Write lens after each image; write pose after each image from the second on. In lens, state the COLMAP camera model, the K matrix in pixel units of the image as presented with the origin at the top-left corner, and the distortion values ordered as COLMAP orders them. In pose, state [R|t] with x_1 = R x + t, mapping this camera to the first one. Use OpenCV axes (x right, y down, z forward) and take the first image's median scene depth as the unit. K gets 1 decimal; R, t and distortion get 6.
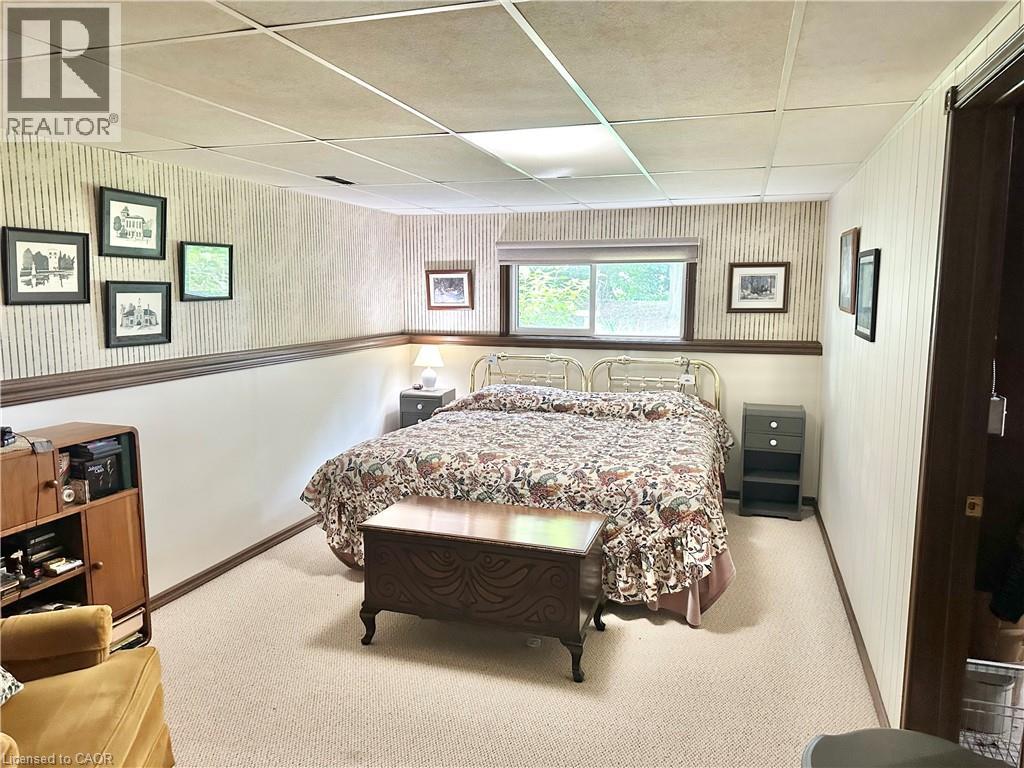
lens RADIAL K [[723.6, 0, 511.8], [0, 723.6, 381.1], [0, 0, 1]] dist [0.047748, -0.034859]
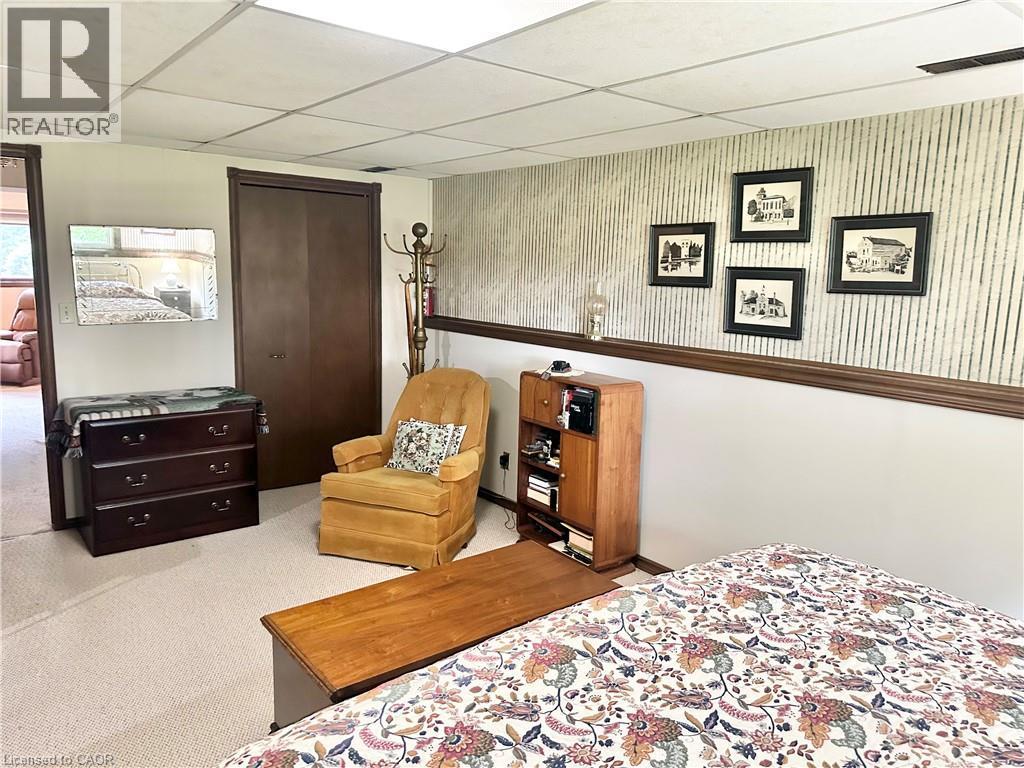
lens RADIAL K [[723.6, 0, 511.4], [0, 723.6, 385.4], [0, 0, 1]] dist [0.047748, -0.034859]
pose [[-0.556123, 0.123562, -0.821864, 0.491264], [-0.126531, 0.964771, 0.230666, -0.180614], [0.821412, 0.232270, -0.520897, 1.375761]]
